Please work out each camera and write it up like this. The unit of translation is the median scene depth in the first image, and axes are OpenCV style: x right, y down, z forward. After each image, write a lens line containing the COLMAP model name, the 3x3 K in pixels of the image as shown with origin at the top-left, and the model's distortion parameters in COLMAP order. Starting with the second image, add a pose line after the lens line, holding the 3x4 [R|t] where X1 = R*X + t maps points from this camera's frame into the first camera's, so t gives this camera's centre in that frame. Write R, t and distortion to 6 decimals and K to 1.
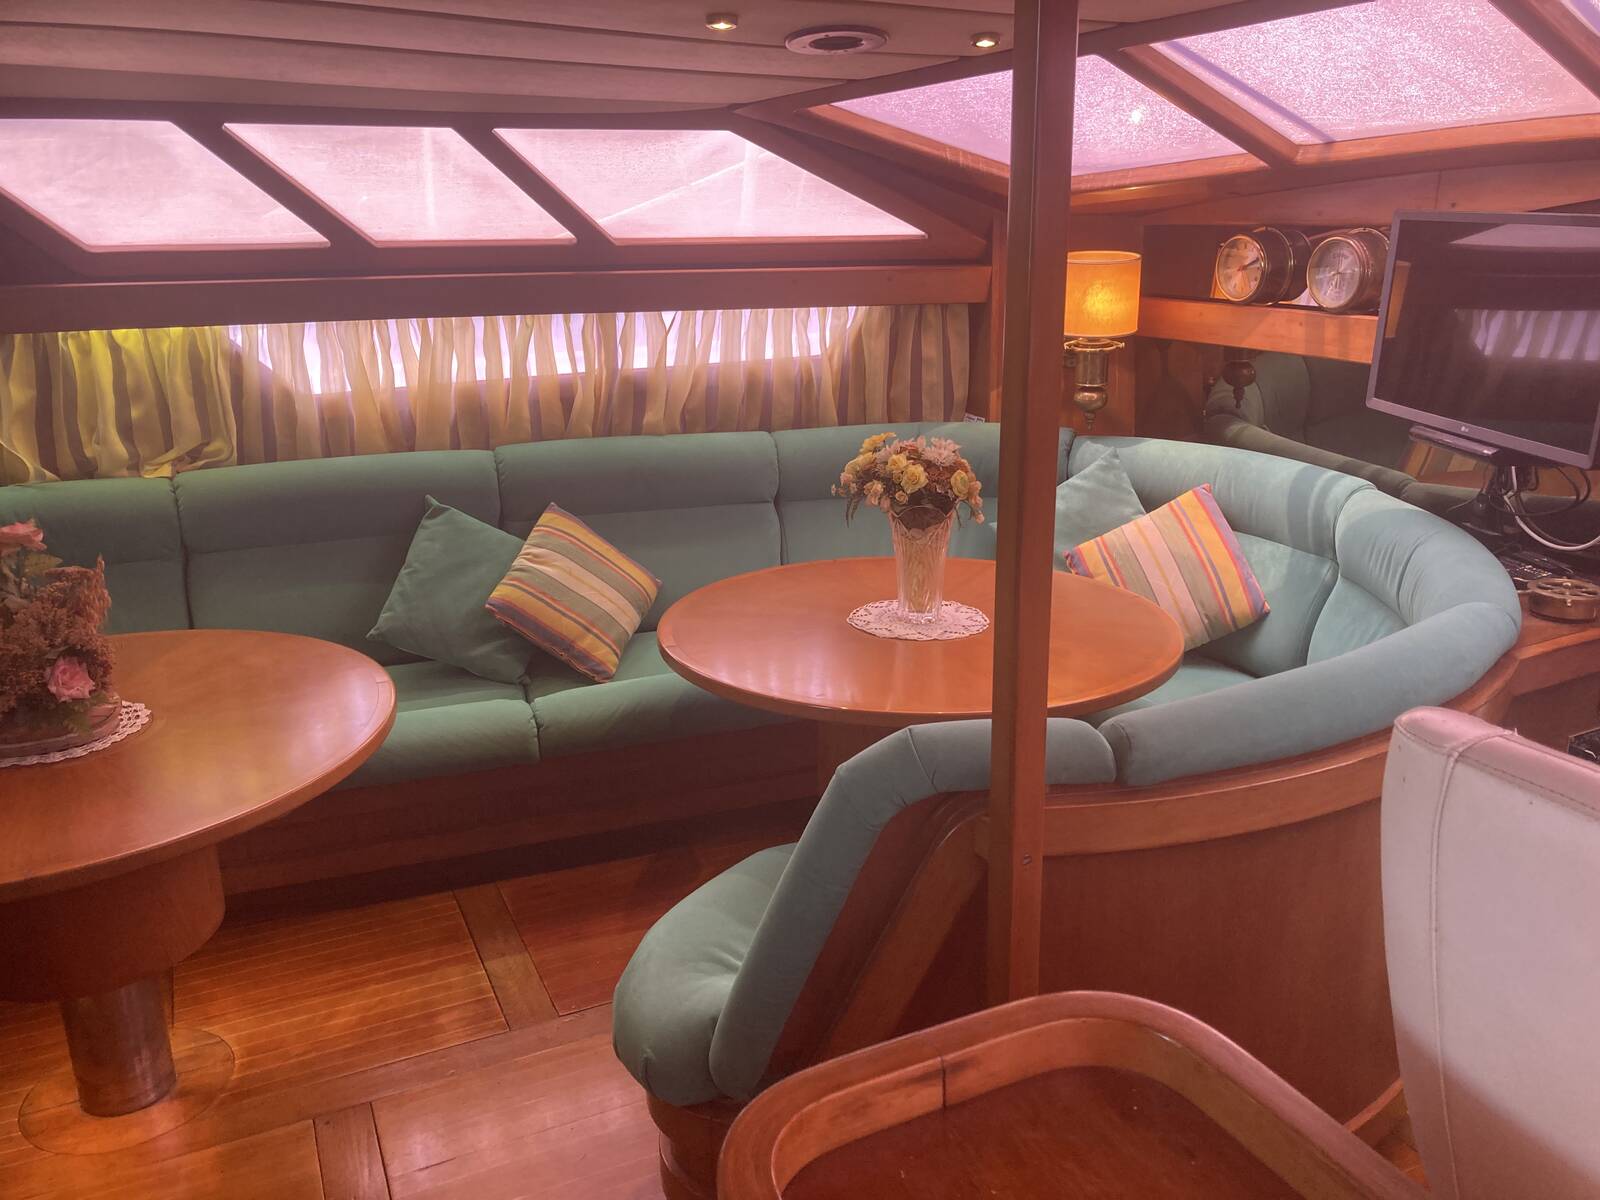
lens RADIAL K [[1317.1, 0, 787.9], [0, 1317.1, 589.5], [0, 0, 1]] dist [0.041248, -0.062892]
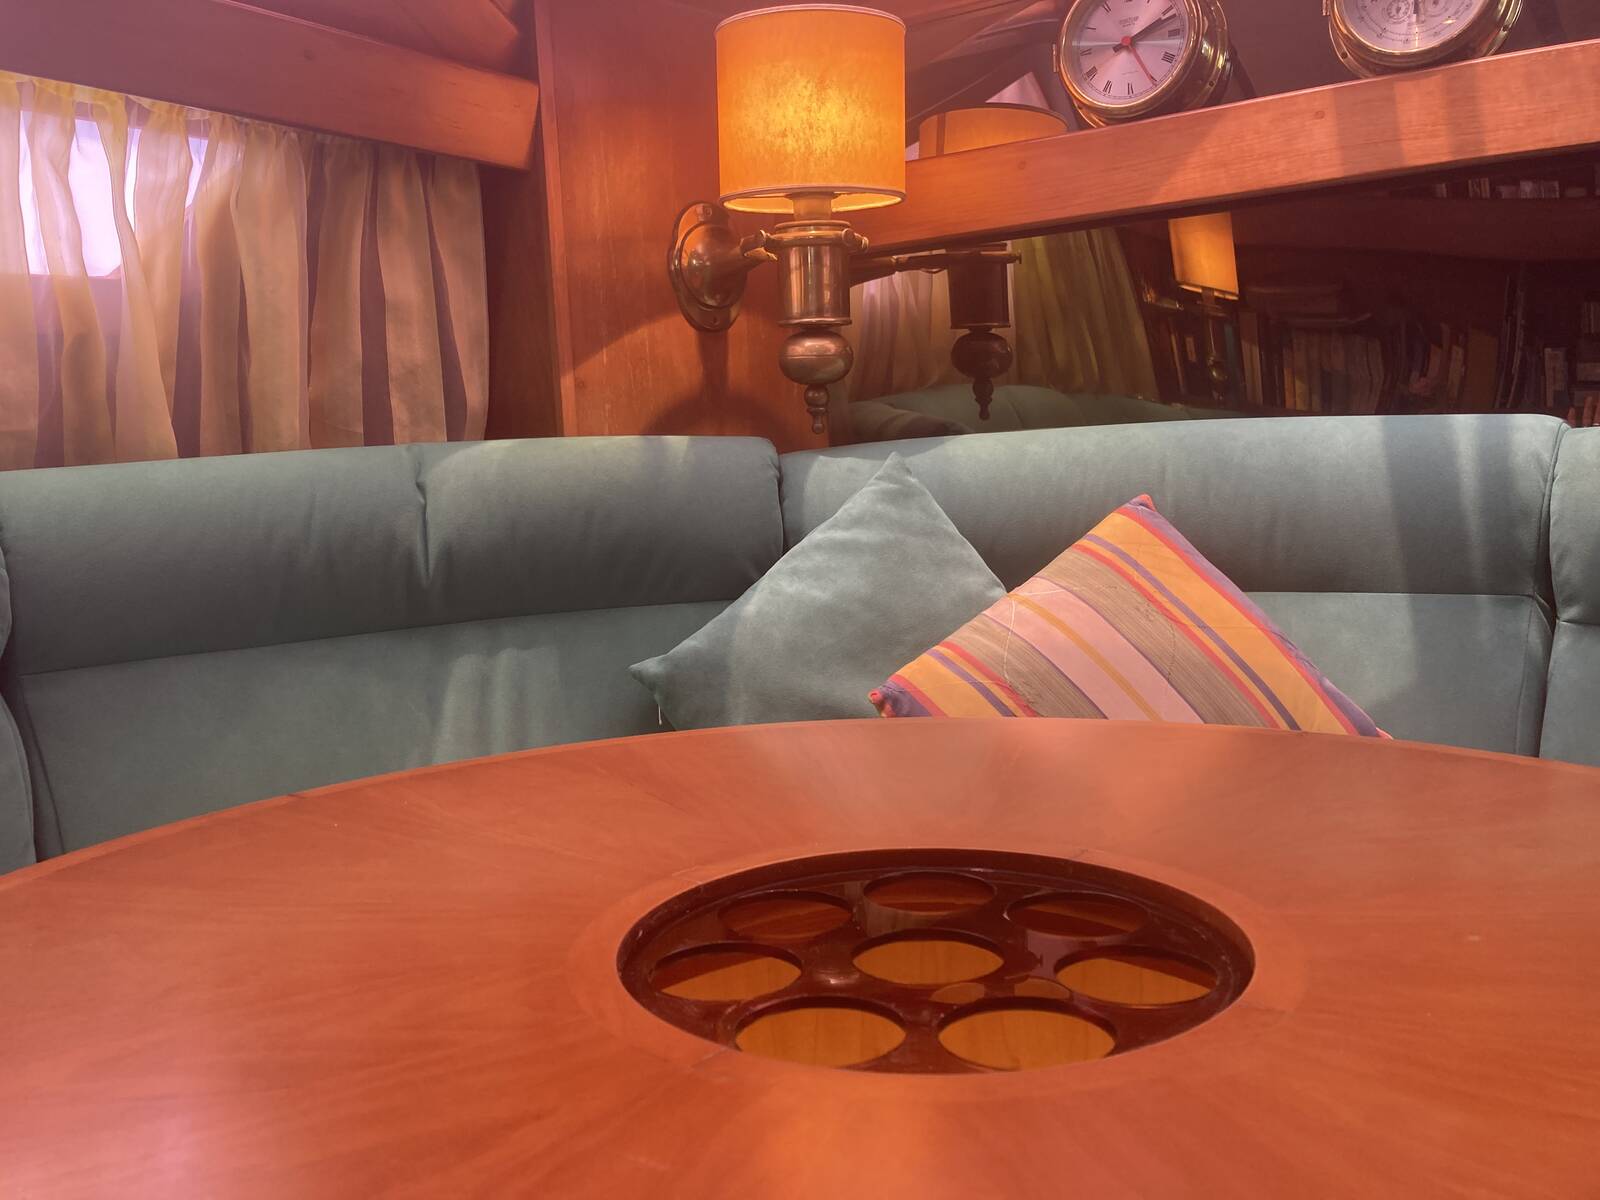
lens RADIAL K [[1317.1, 0, 787.9], [0, 1317.1, 589.5], [0, 0, 1]] dist [0.041248, -0.062892]
pose [[0.828594, -0.068015, 0.555703, -0.032425], [0.182343, 0.971256, -0.153010, -0.002189], [-0.529323, 0.228112, 0.817179, 0.683347]]
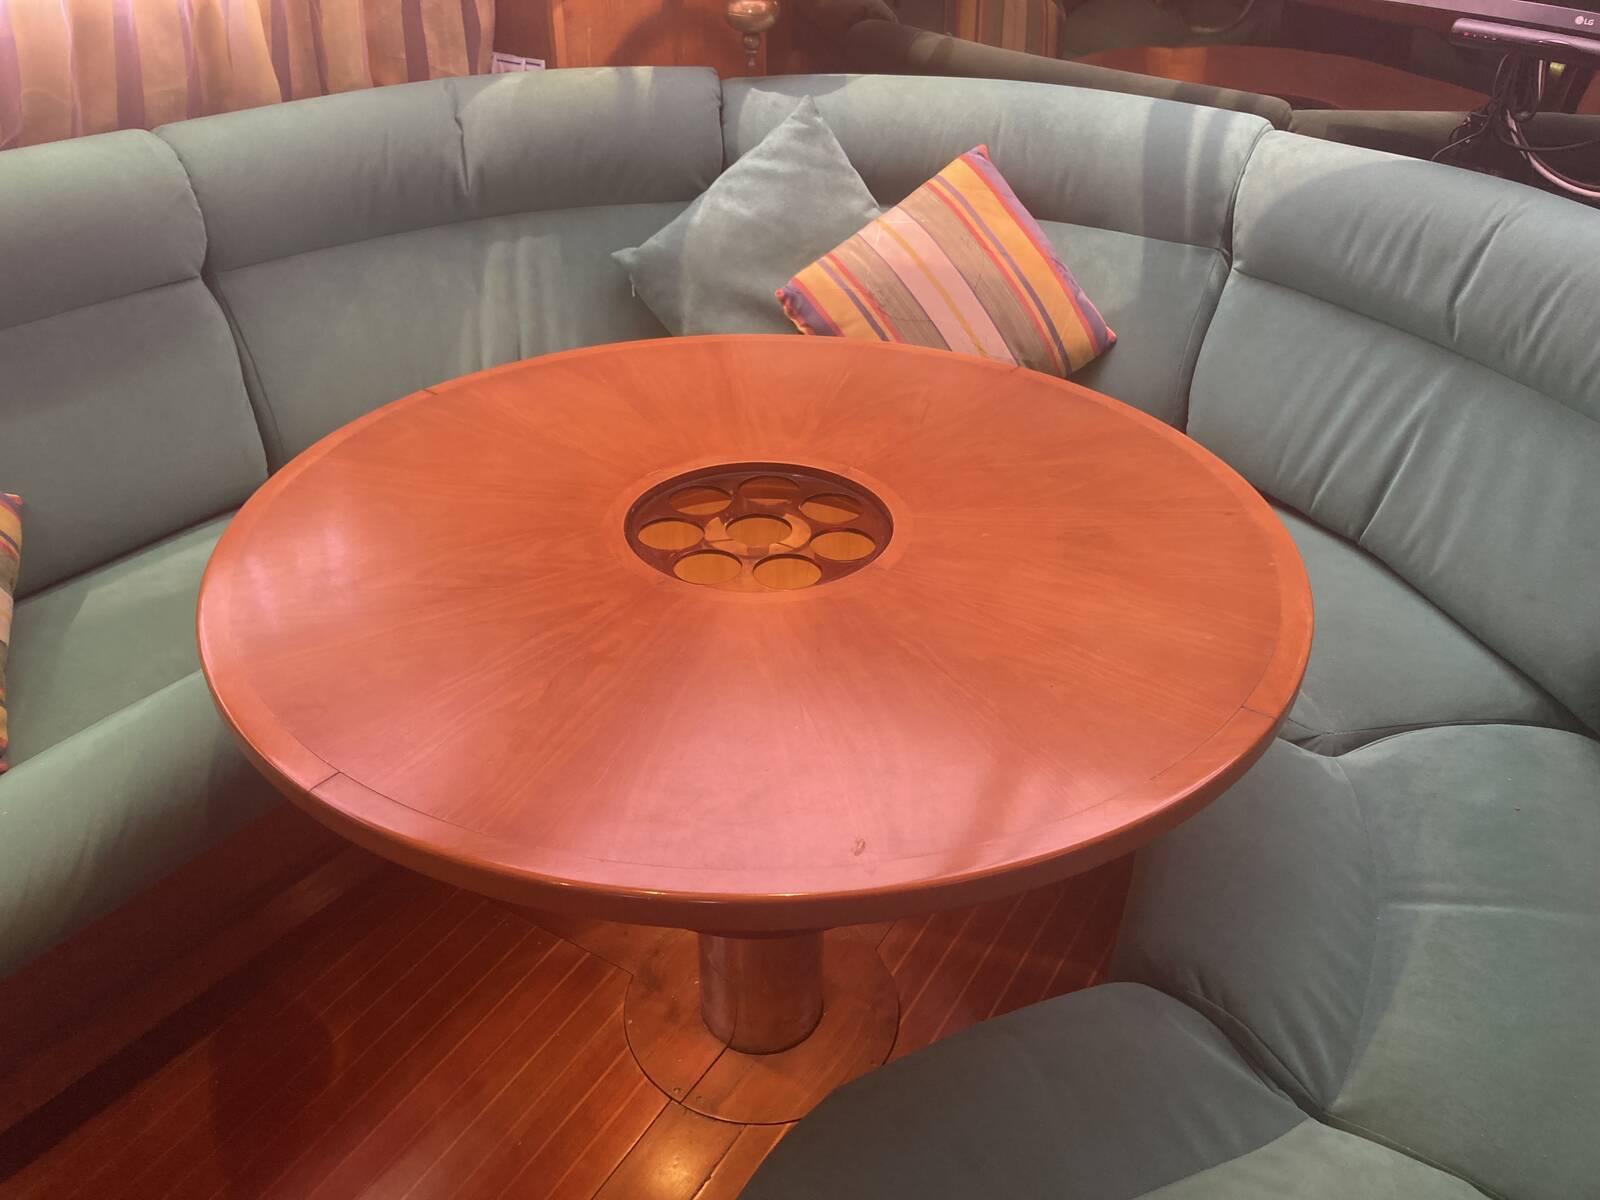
lens RADIAL K [[1317.1, 0, 787.9], [0, 1317.1, 589.5], [0, 0, 1]] dist [0.041248, -0.062892]
pose [[0.821549, -0.284611, 0.494018, -0.120381], [0.142110, 0.941364, 0.306006, -0.083962], [-0.552143, -0.181194, 0.813822, 0.490623]]
